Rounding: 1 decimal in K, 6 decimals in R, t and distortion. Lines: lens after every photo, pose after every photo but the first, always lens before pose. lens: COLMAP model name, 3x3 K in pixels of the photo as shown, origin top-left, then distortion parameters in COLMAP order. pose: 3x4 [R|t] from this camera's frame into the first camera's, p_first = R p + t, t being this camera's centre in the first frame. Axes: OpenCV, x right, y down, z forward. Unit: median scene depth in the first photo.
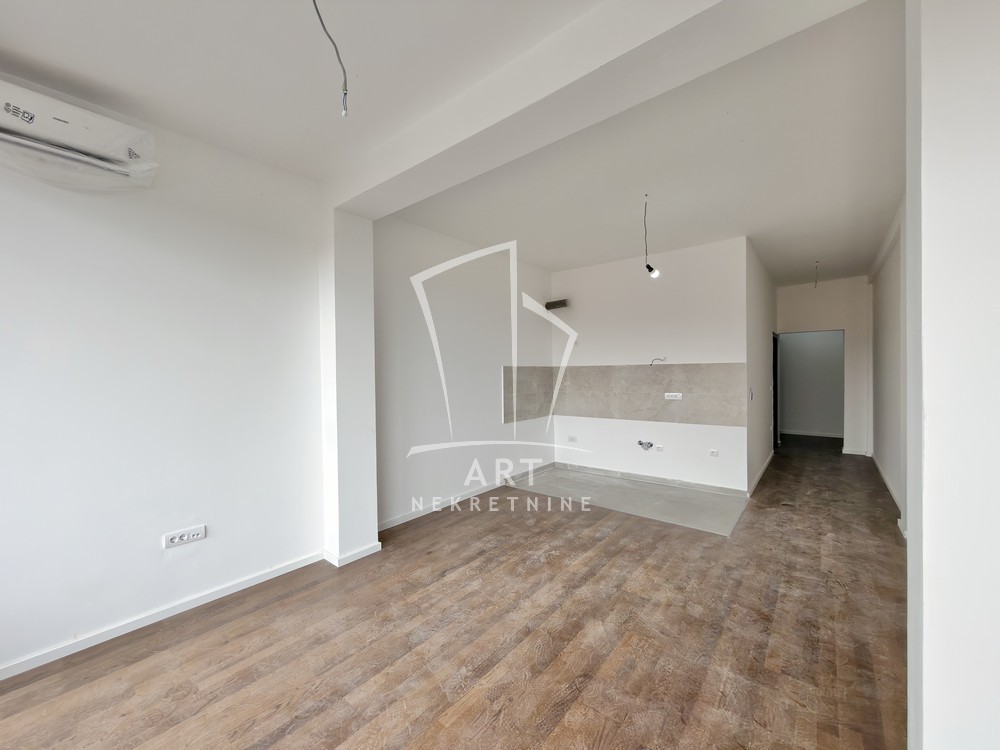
lens RADIAL K [[397.4, 0, 502.2], [0, 397.4, 373.7], [0, 0, 1]] dist [0.000271, 0.000000]
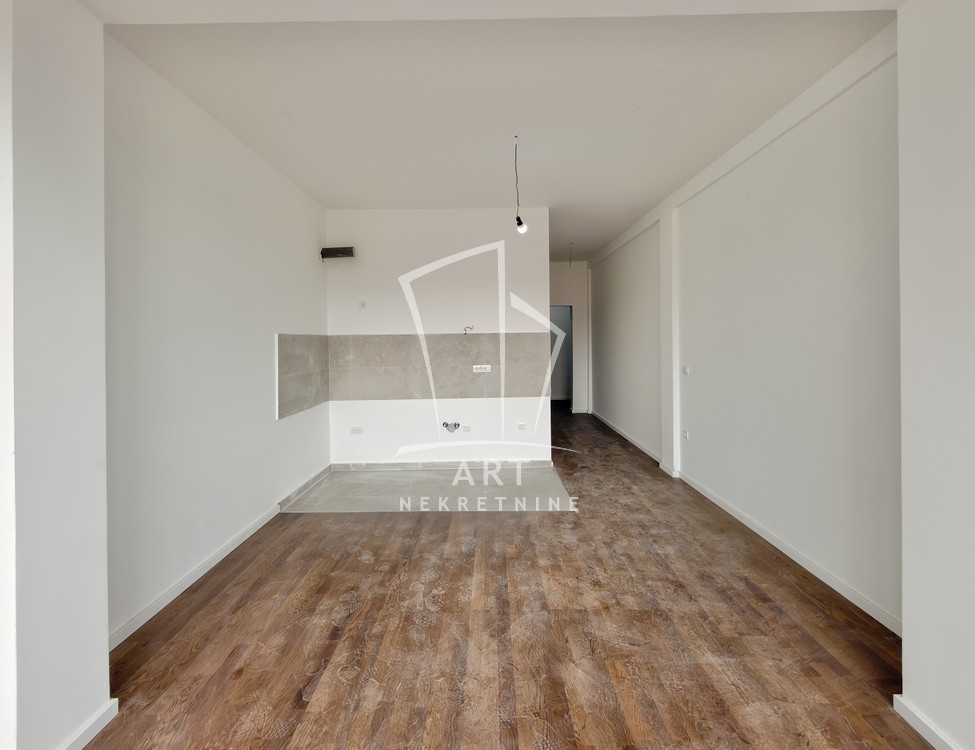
lens RADIAL K [[447.6, 0, 490.4], [0, 447.6, 337.0], [0, 0, 1]] dist [0.000939, 0.000098]
pose [[0.774962, 0.006265, 0.631976, -0.300574], [0.007246, 0.999797, -0.018797, 0.005653], [-0.631966, 0.019147, 0.774760, 0.294180]]
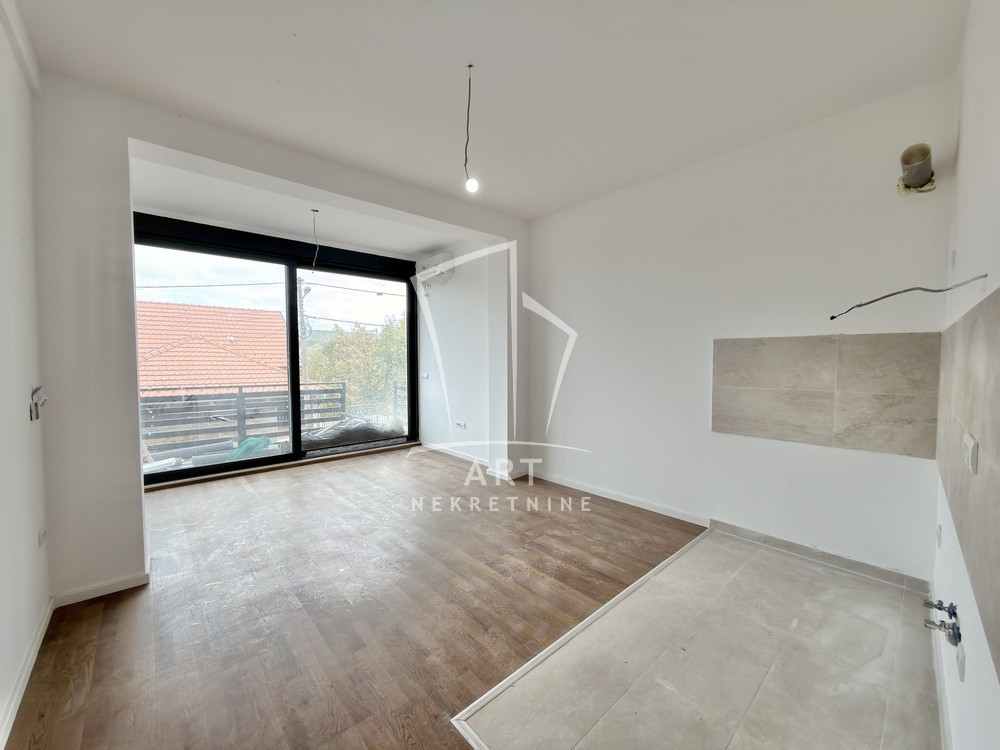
lens RADIAL K [[398.6, 0, 500.0], [0, 398.6, 375.0], [0, 0, 1]] dist [-0.000344, -0.000118]
pose [[-0.155406, 0.053690, -0.986391, 1.029777], [-0.002863, 0.998493, 0.054799, 0.005178], [0.987847, 0.011340, -0.155018, 1.180942]]
